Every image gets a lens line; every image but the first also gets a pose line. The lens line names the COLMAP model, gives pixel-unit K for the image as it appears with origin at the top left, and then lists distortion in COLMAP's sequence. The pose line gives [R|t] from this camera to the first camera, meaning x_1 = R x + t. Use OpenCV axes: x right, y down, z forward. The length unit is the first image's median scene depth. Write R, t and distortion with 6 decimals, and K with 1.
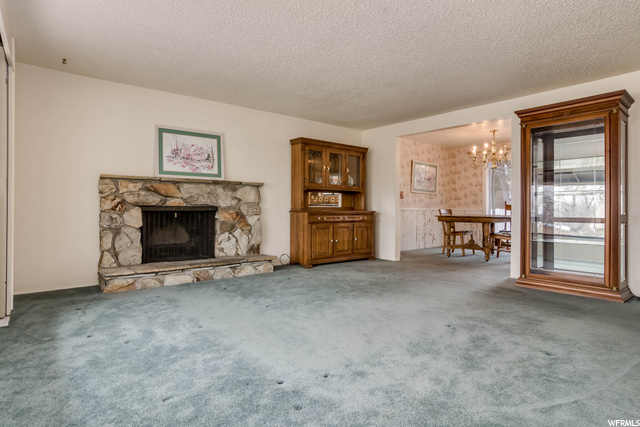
lens RADIAL K [[347.6, 0, 316.7], [0, 347.6, 209.7], [0, 0, 1]] dist [-0.037191, 0.033642]
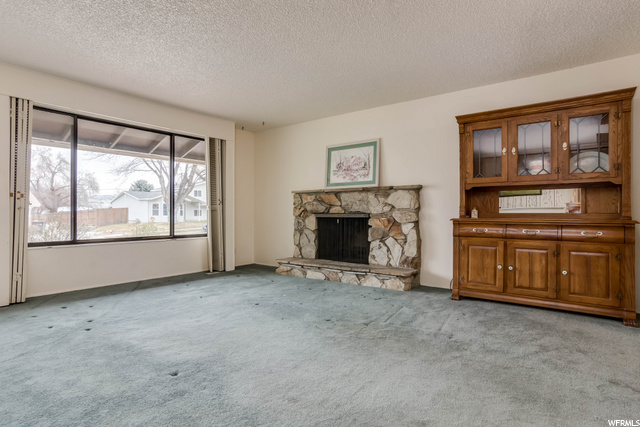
lens RADIAL K [[347.6, 0, 316.7], [0, 347.6, 209.7], [0, 0, 1]] dist [-0.037191, 0.033642]
pose [[0.251182, -0.016133, -0.967806, 0.654618], [-0.004664, 0.999829, -0.017877, -0.000843], [0.967929, 0.009004, 0.251064, 0.610523]]
